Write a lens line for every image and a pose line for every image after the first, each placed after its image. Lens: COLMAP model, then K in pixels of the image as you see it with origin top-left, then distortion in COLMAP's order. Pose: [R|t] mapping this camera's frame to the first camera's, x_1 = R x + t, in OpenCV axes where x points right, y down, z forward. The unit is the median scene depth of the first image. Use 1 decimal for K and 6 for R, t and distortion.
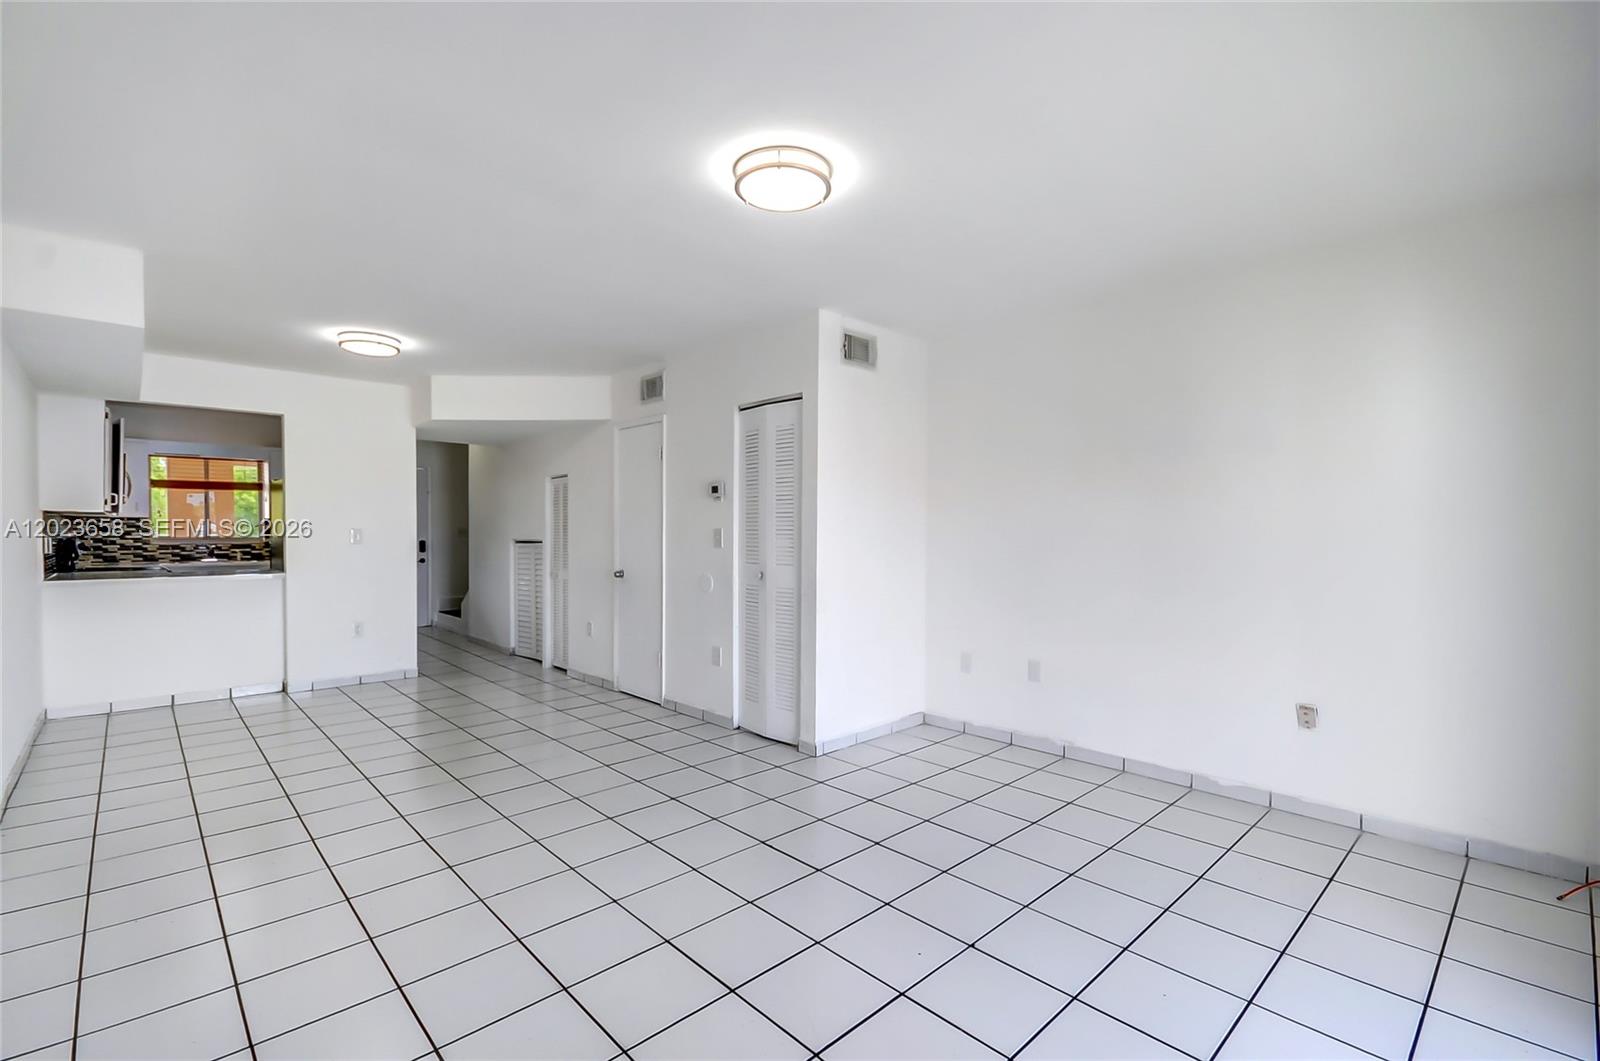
lens RADIAL K [[726.6, 0, 801.6], [0, 726.6, 533.1], [0, 0, 1]] dist [0.011375, -0.007746]
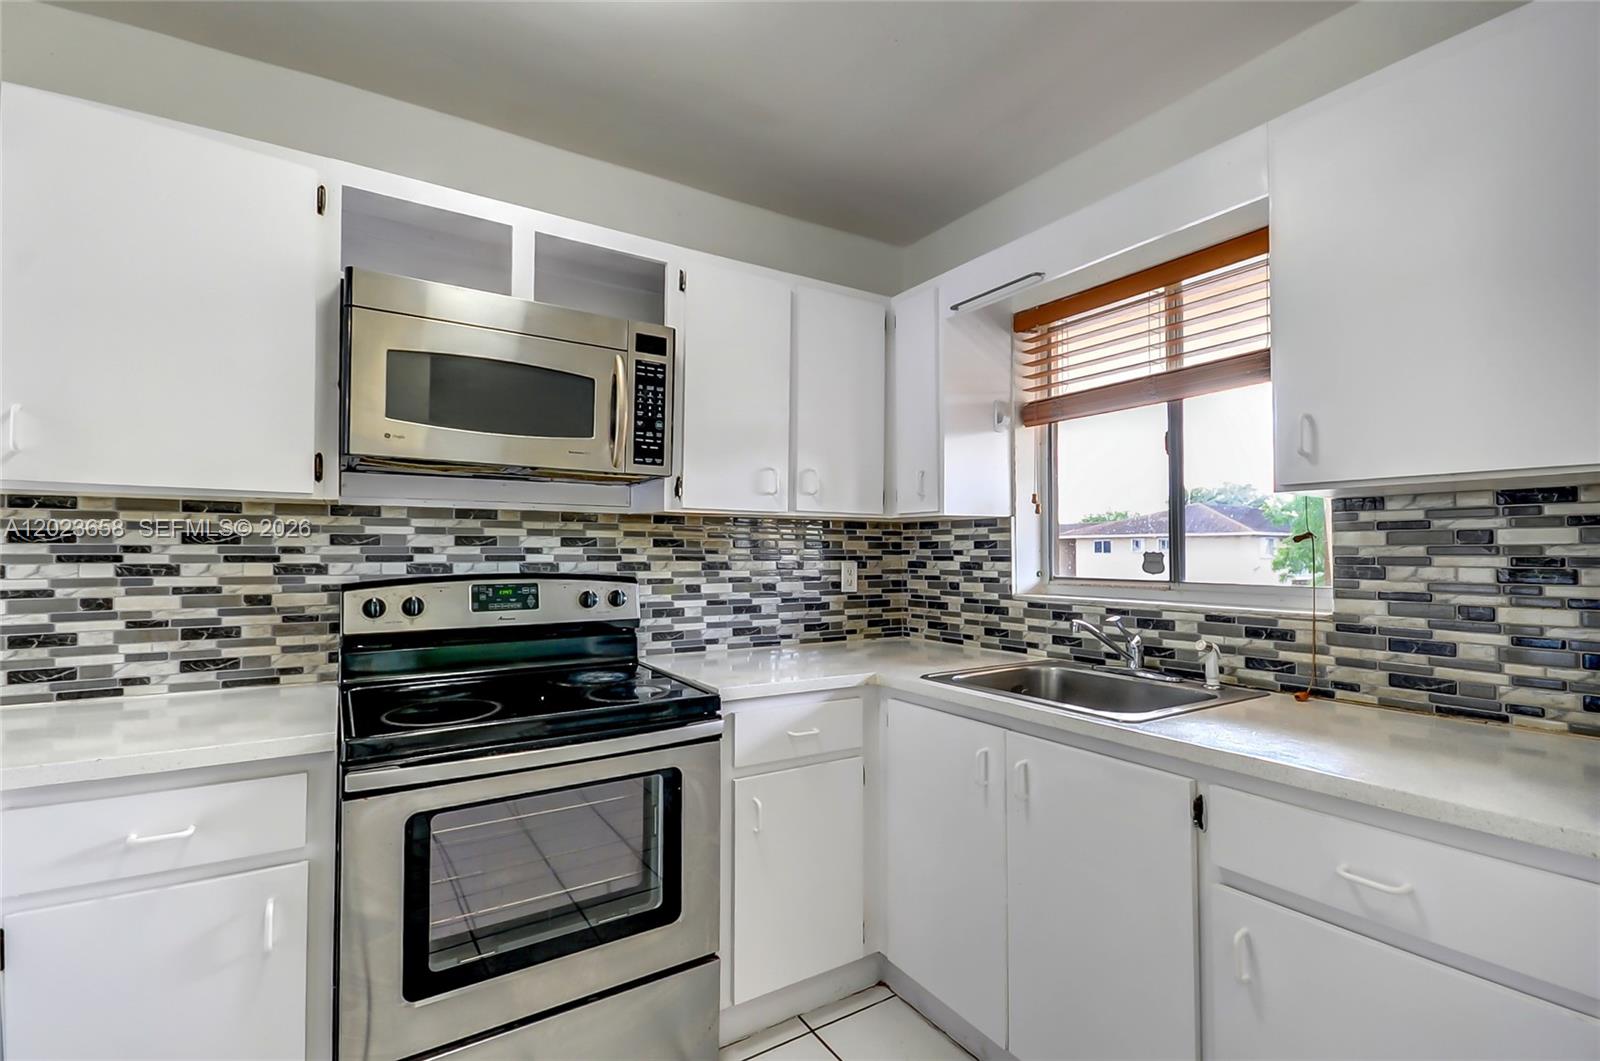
lens RADIAL K [[726.6, 0, 803.1], [0, 726.6, 537.8], [0, 0, 1]] dist [0.011375, -0.007746]
pose [[-0.187147, -0.020722, -0.982113, -0.576243], [-0.001950, 0.999783, -0.020723, -0.004707], [0.982330, -0.001963, -0.187146, 1.003661]]
